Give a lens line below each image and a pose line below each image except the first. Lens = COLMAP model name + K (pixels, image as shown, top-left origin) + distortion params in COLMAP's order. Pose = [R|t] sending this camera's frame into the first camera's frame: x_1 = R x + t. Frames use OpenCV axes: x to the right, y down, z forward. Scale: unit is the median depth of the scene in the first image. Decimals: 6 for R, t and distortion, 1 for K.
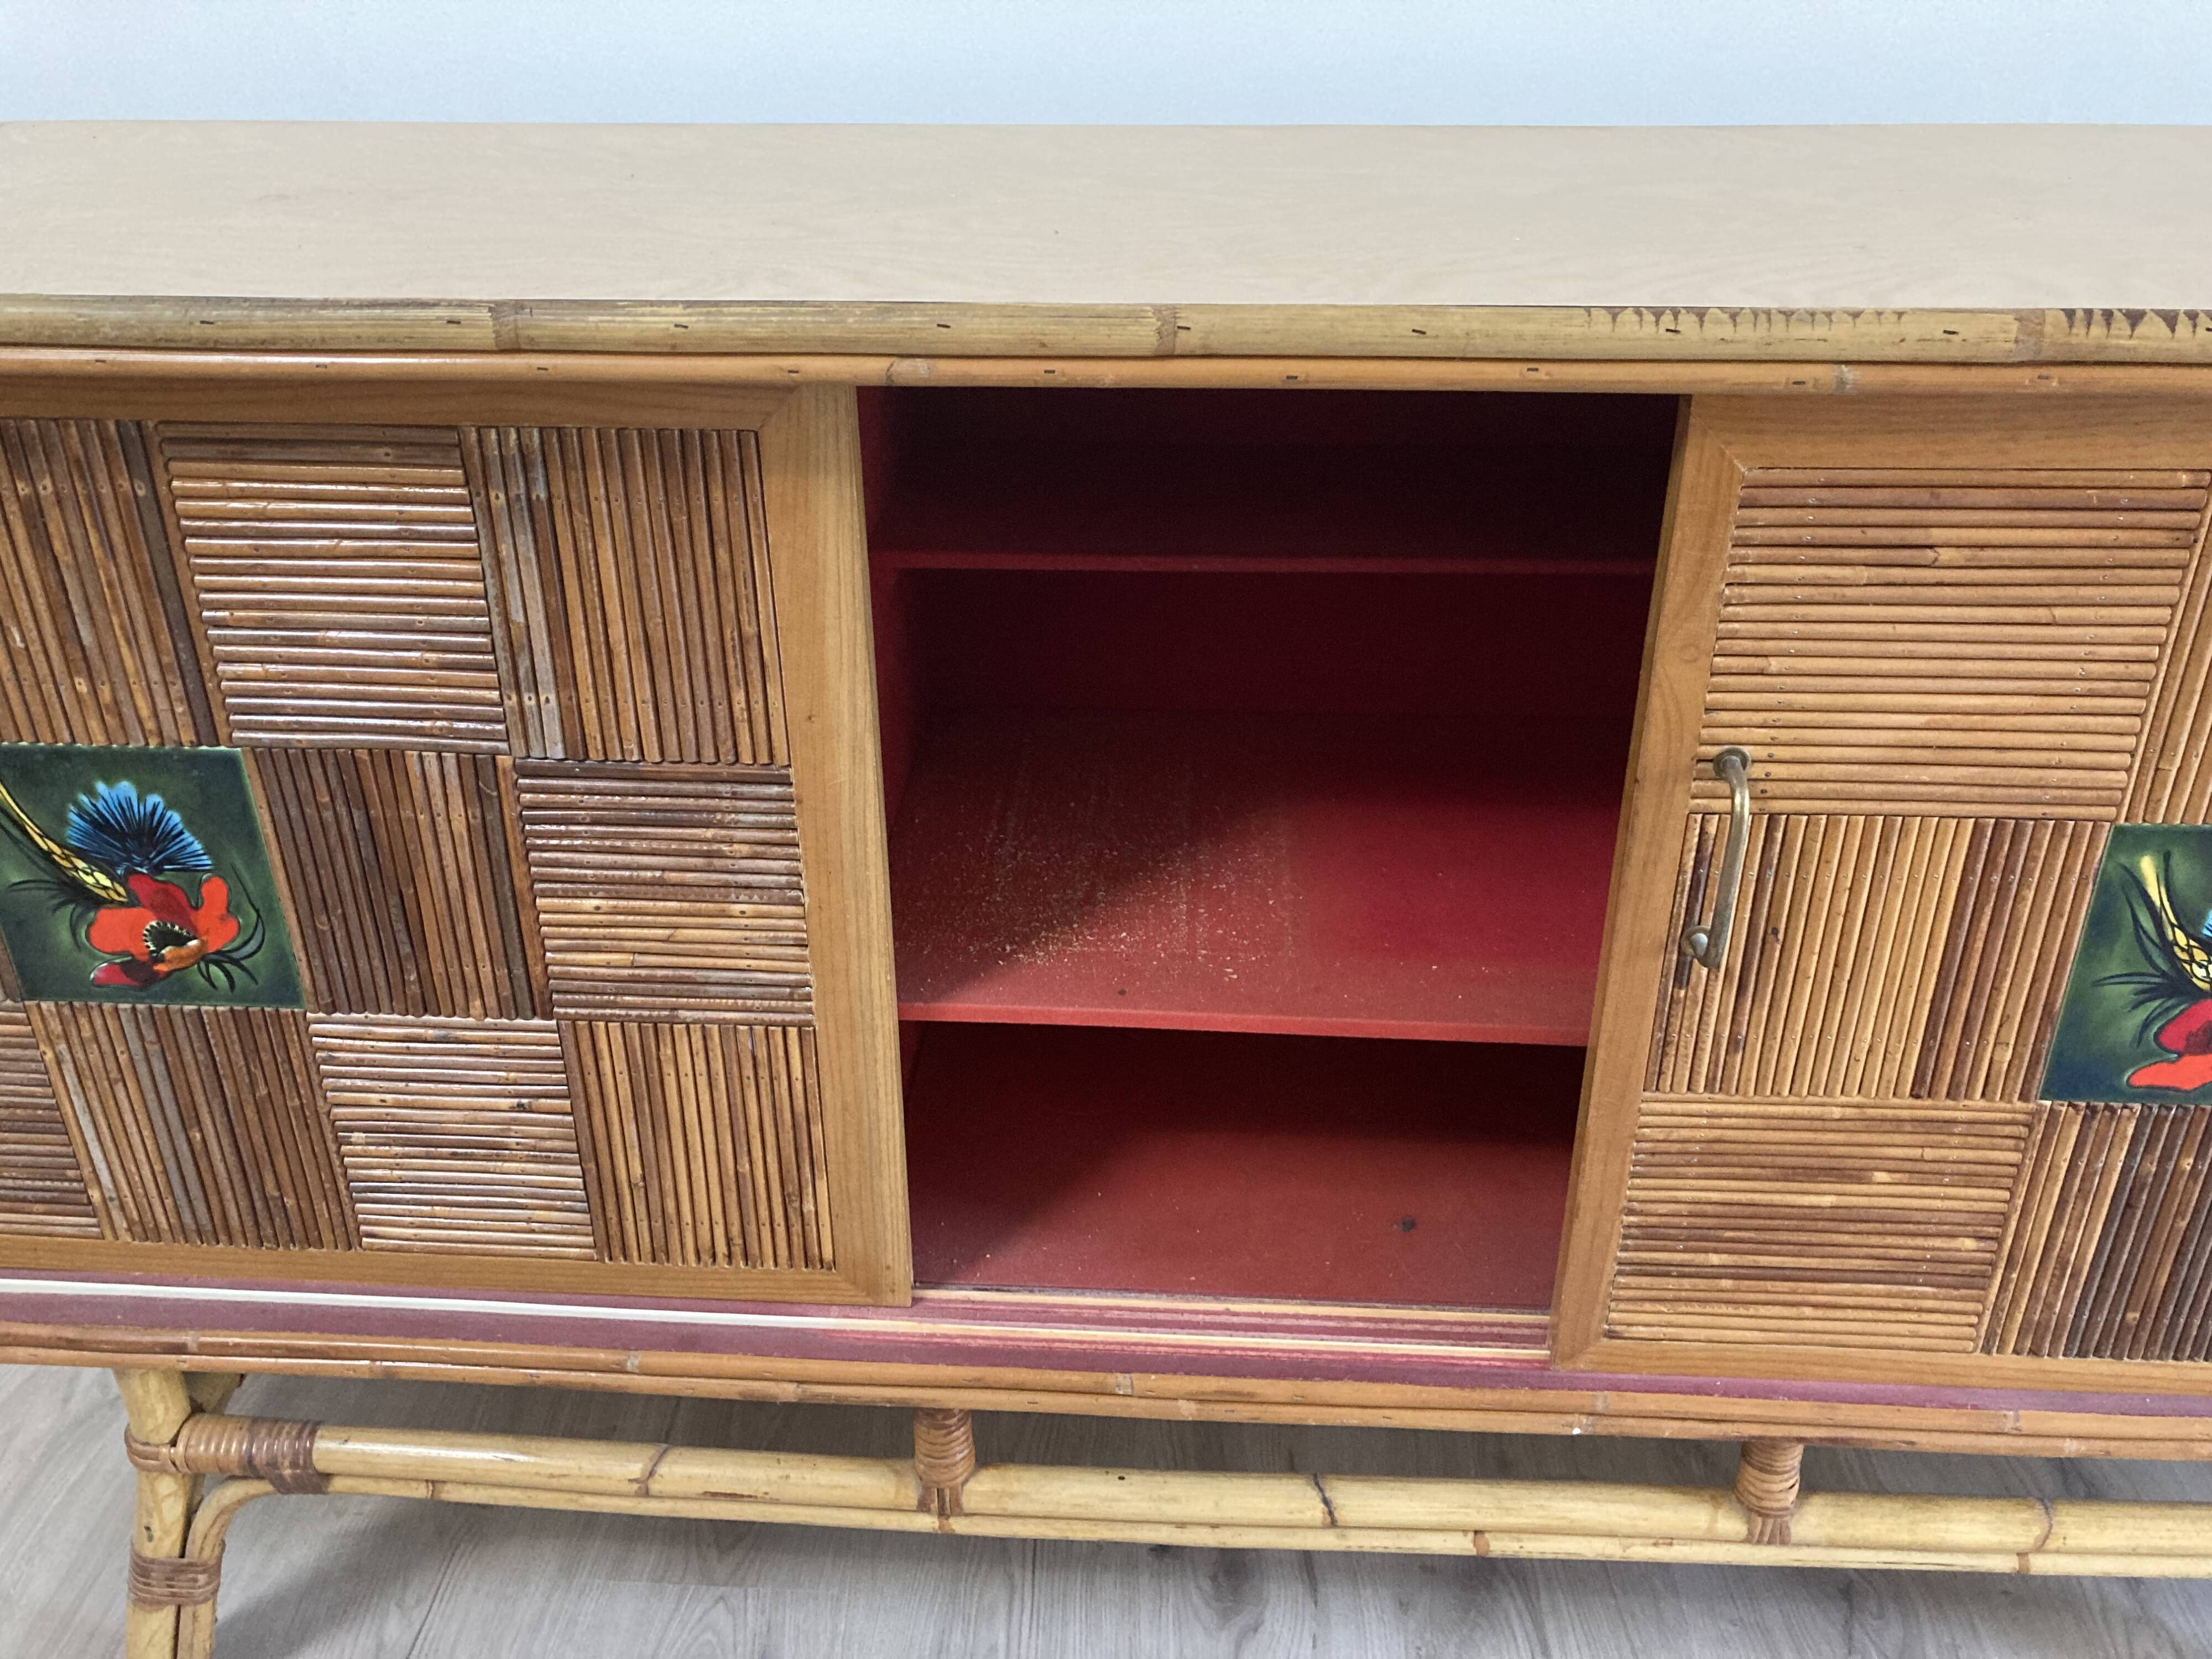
lens RADIAL K [[1824.0, 0, 1090.7], [0, 1824.0, 823.7], [0, 0, 1]] dist [0.032898, -0.035732]
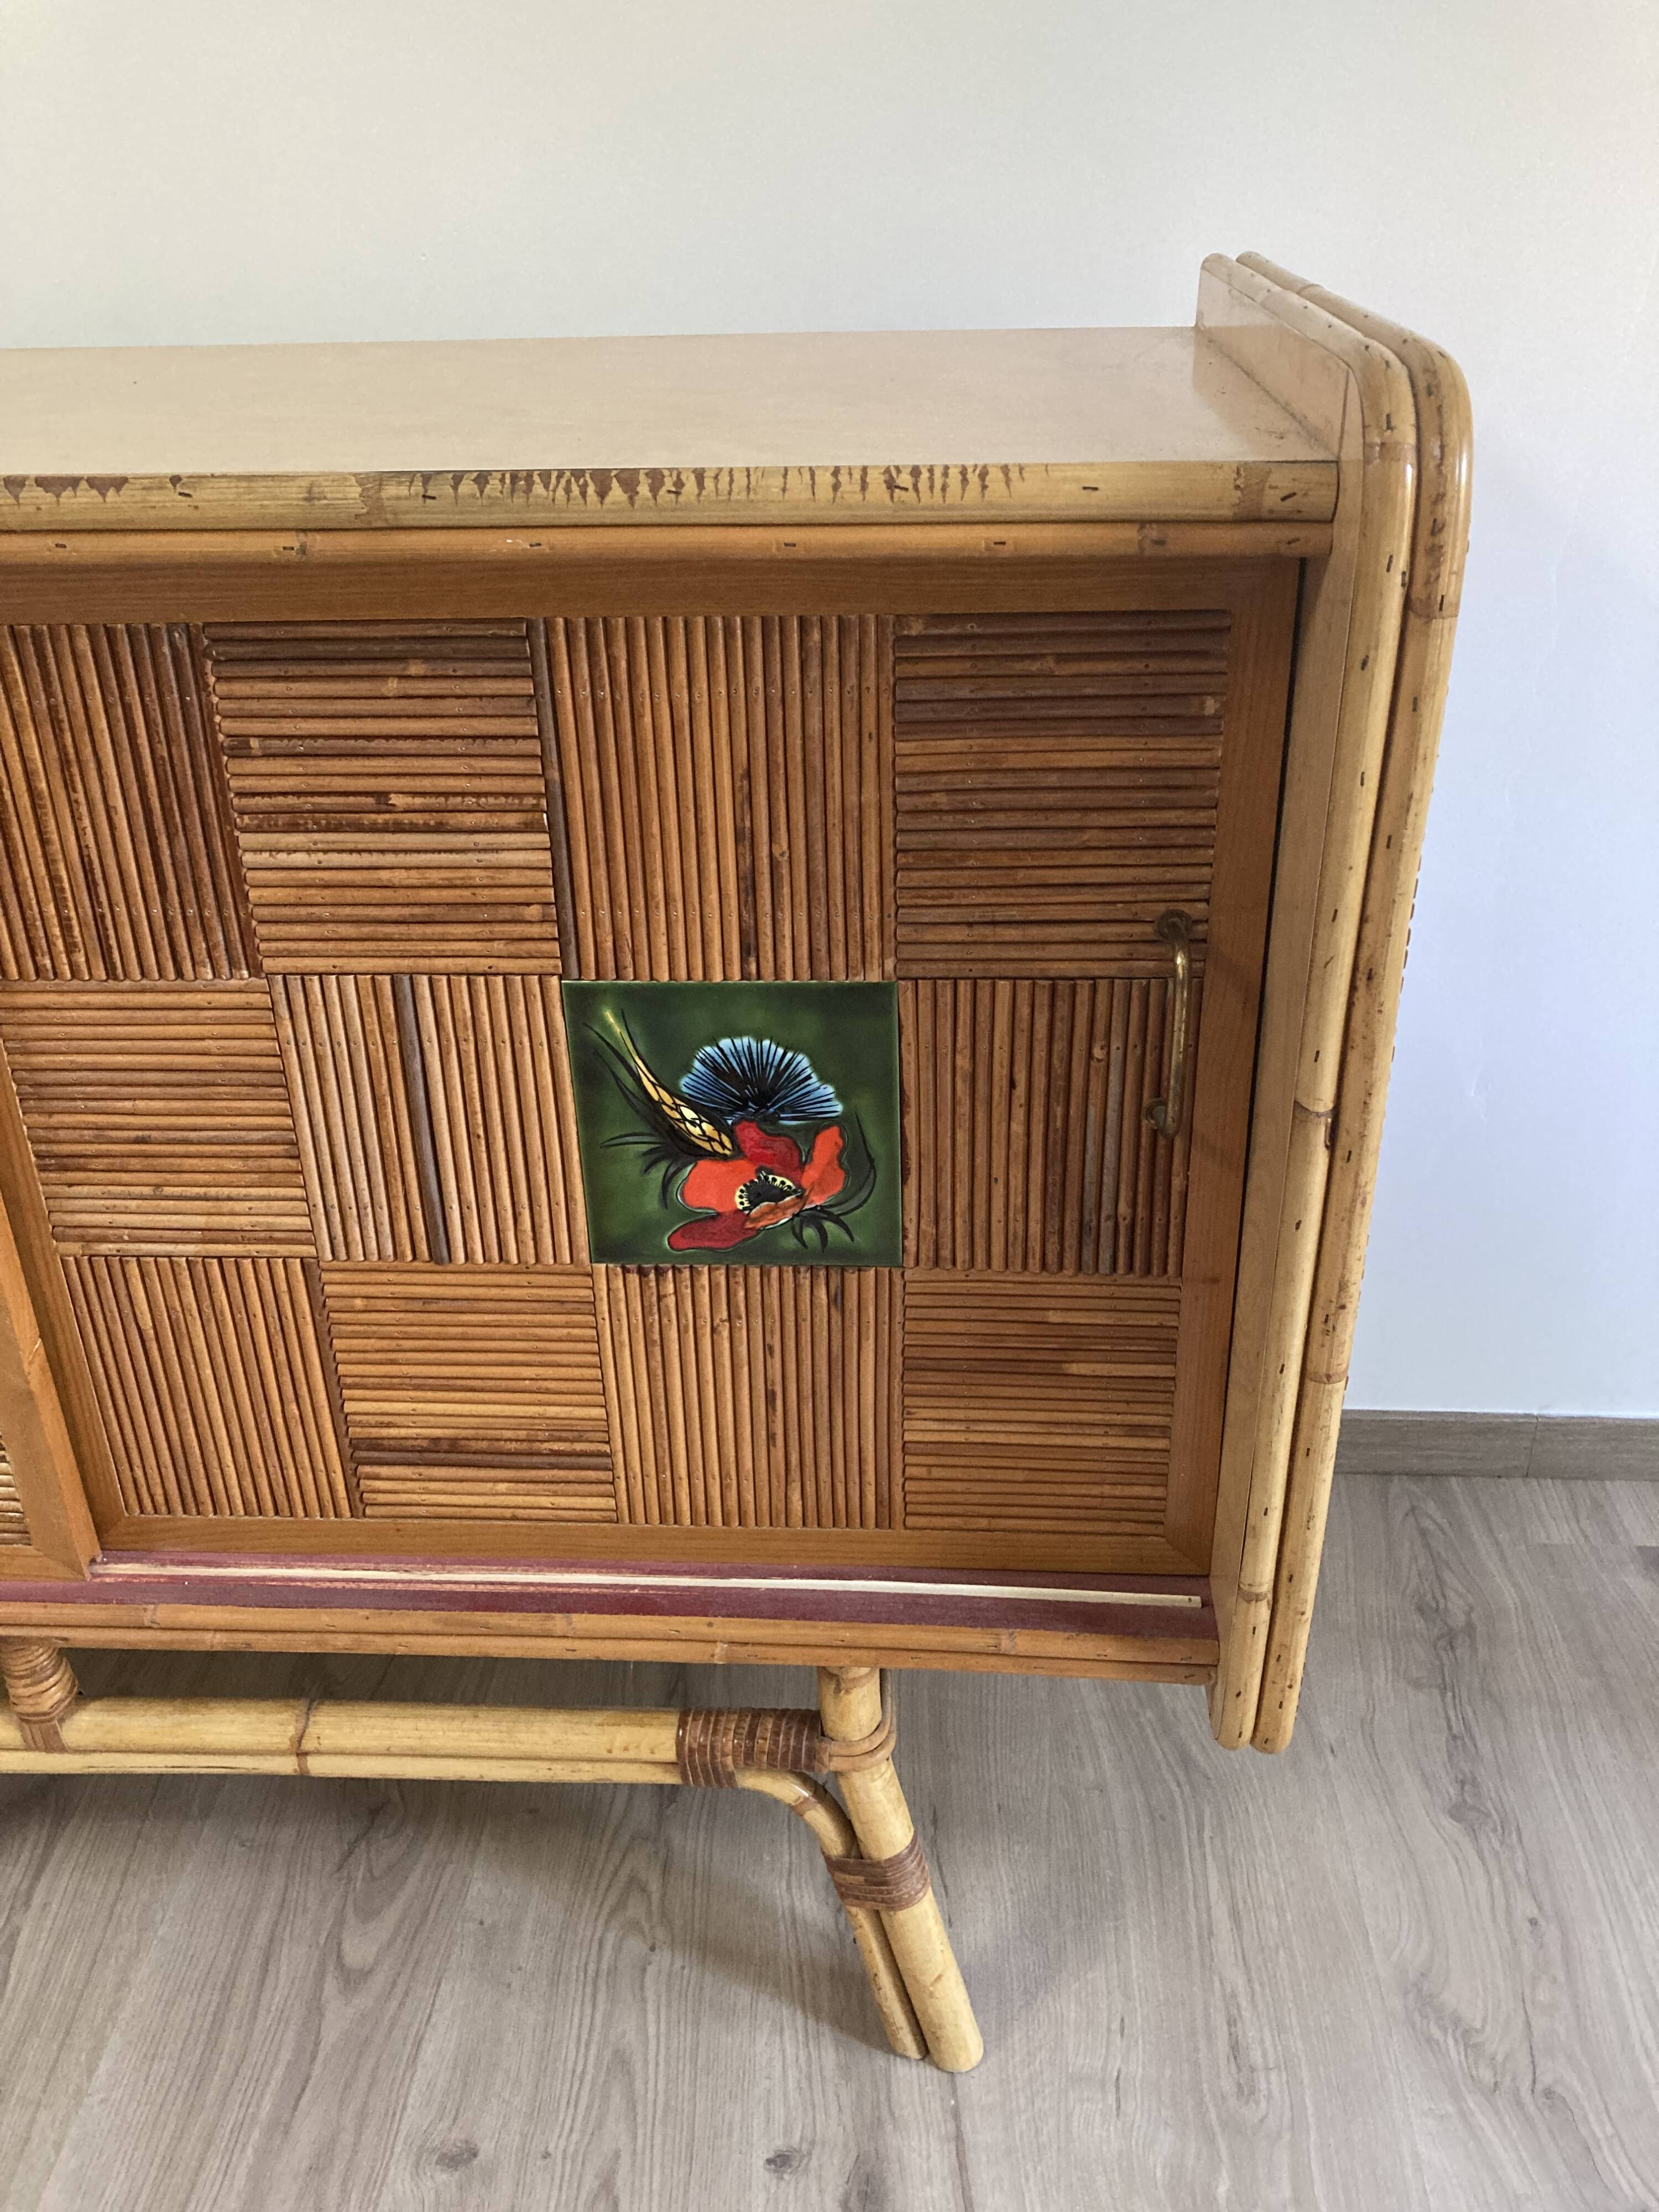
lens RADIAL K [[1824.0, 0, 826.2], [0, 1824.0, 1095.3], [0, 0, 1]] dist [0.032898, -0.035732]
pose [[0.999846, -0.014870, -0.009281, 0.880869], [0.014726, 0.999773, -0.015410, 0.061197], [0.009508, 0.015271, 0.999838, -0.005046]]
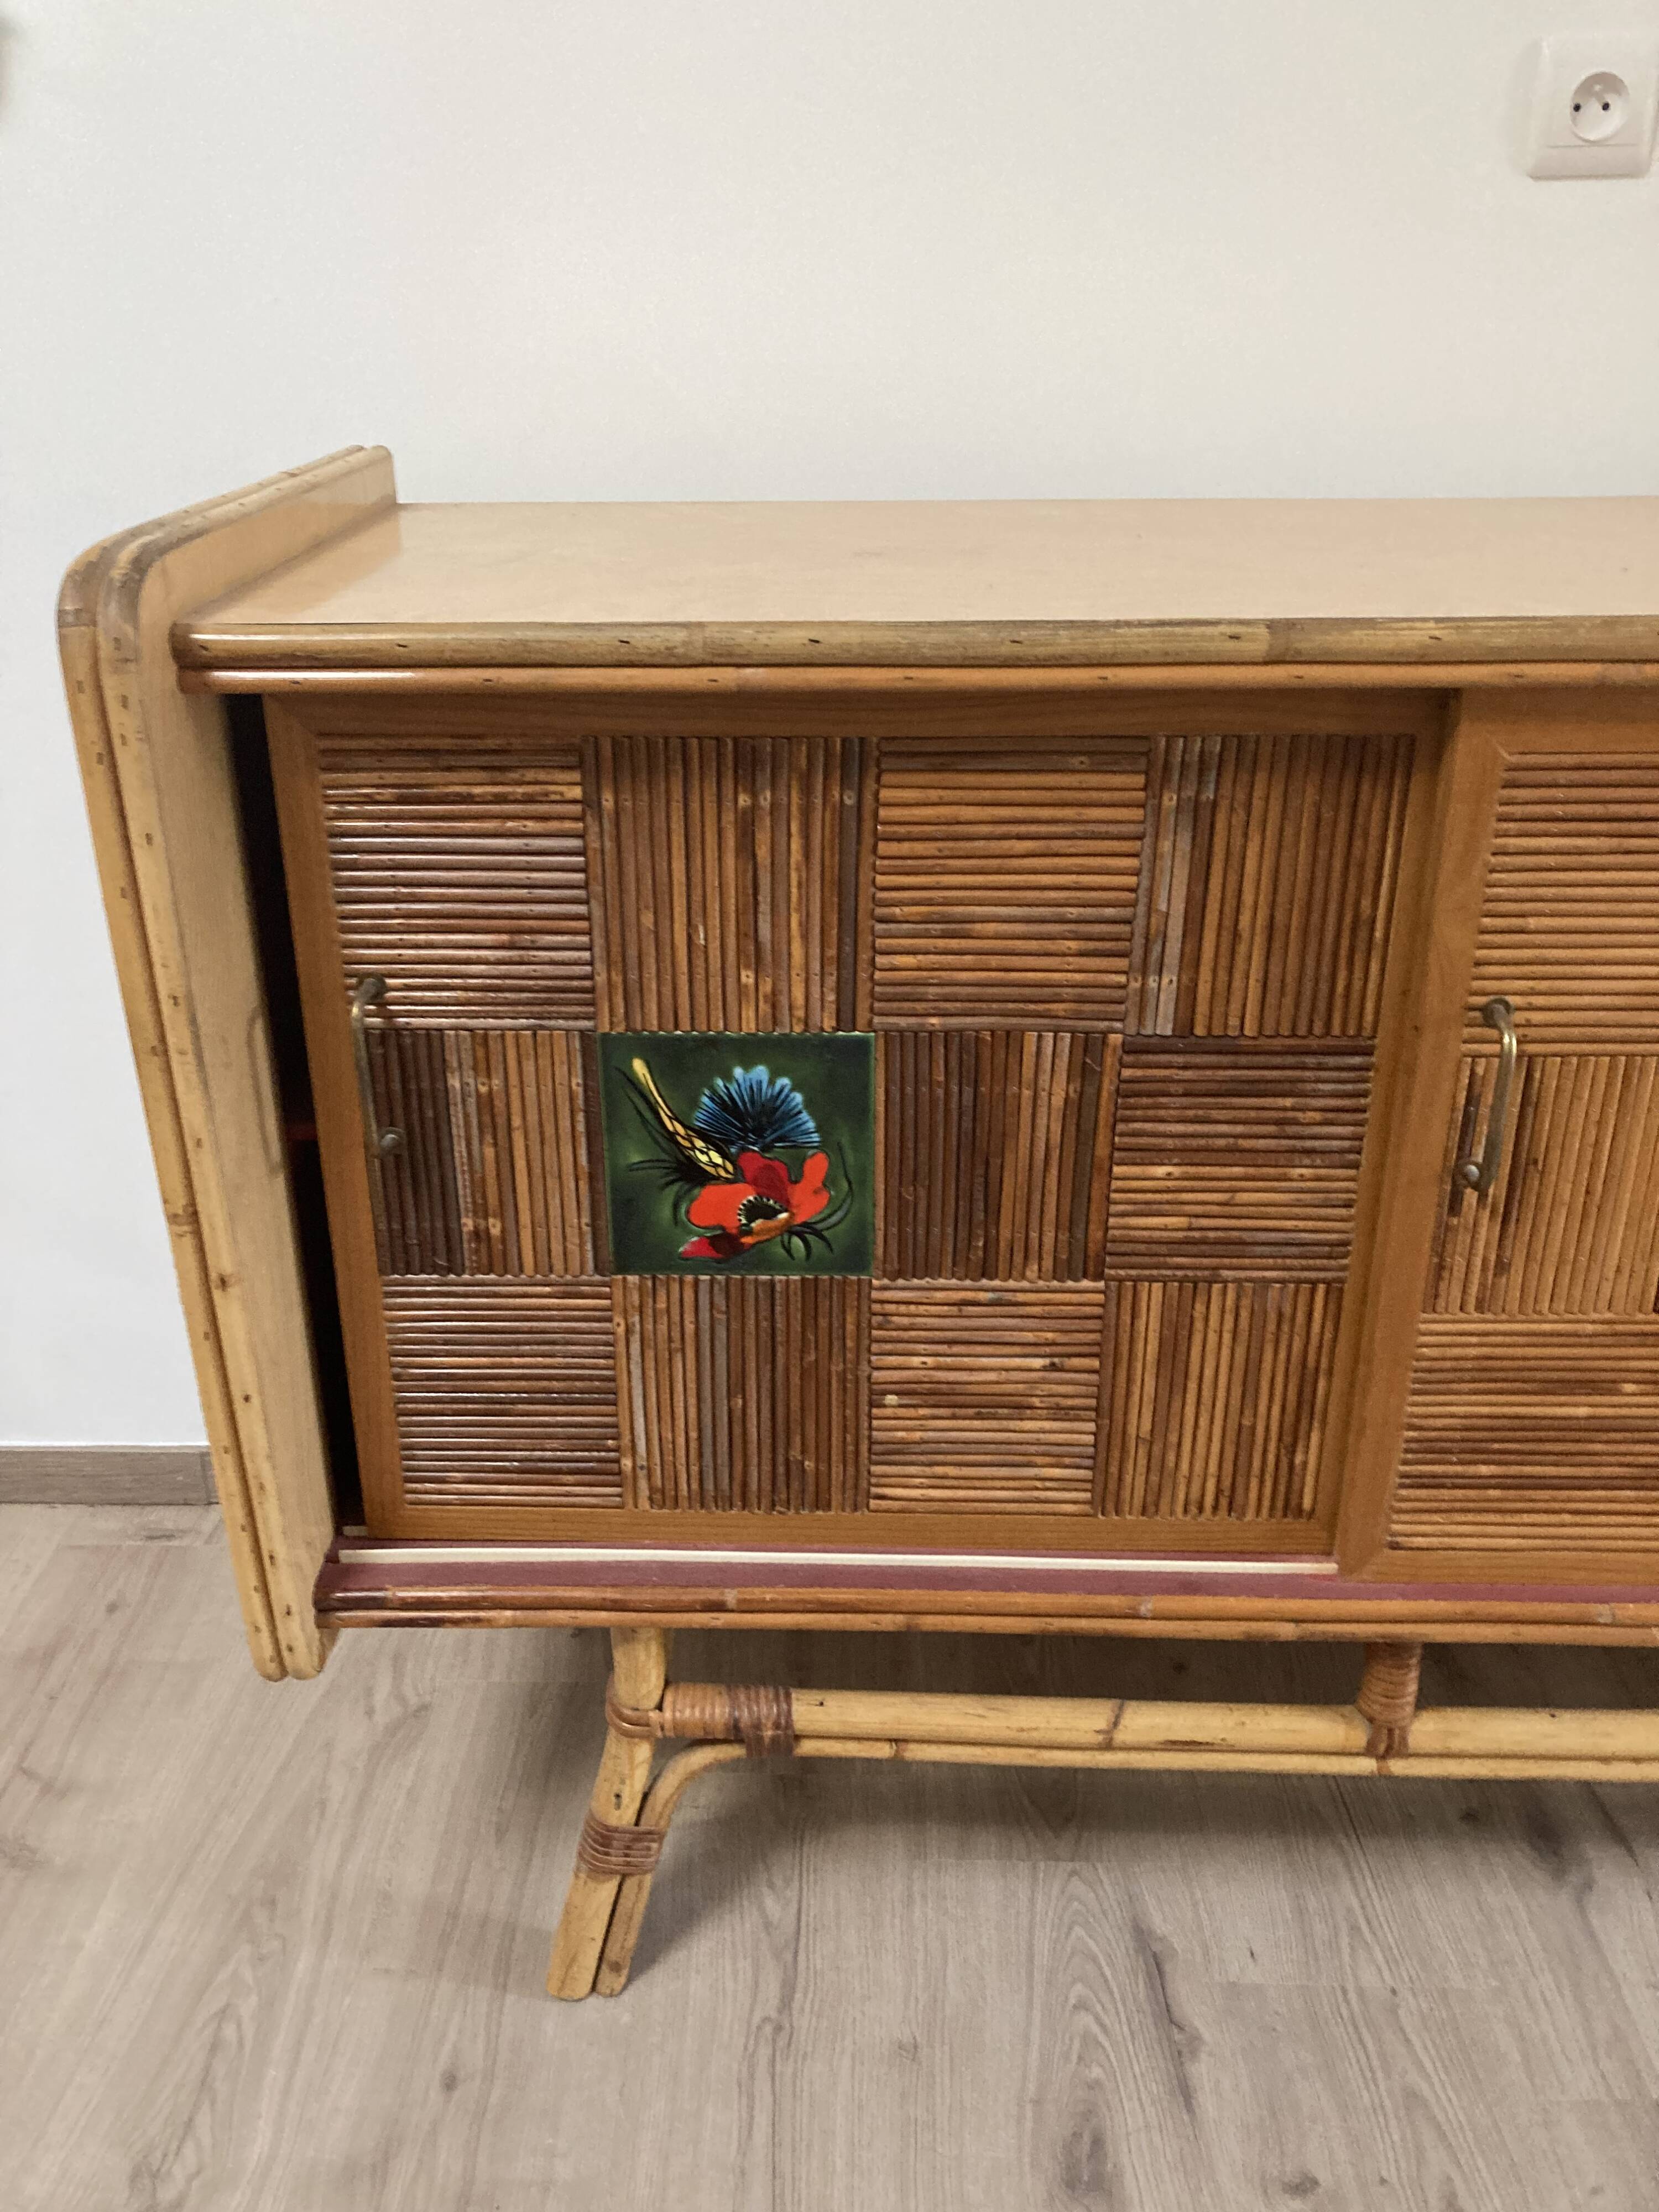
lens RADIAL K [[1824.0, 0, 820.2], [0, 1824.0, 1105.1], [0, 0, 1]] dist [0.032898, -0.035732]
pose [[0.999187, -0.014683, 0.037534, -0.498695], [0.017581, 0.996793, -0.078072, 0.083207], [-0.036267, 0.078669, 0.996241, -0.099099]]
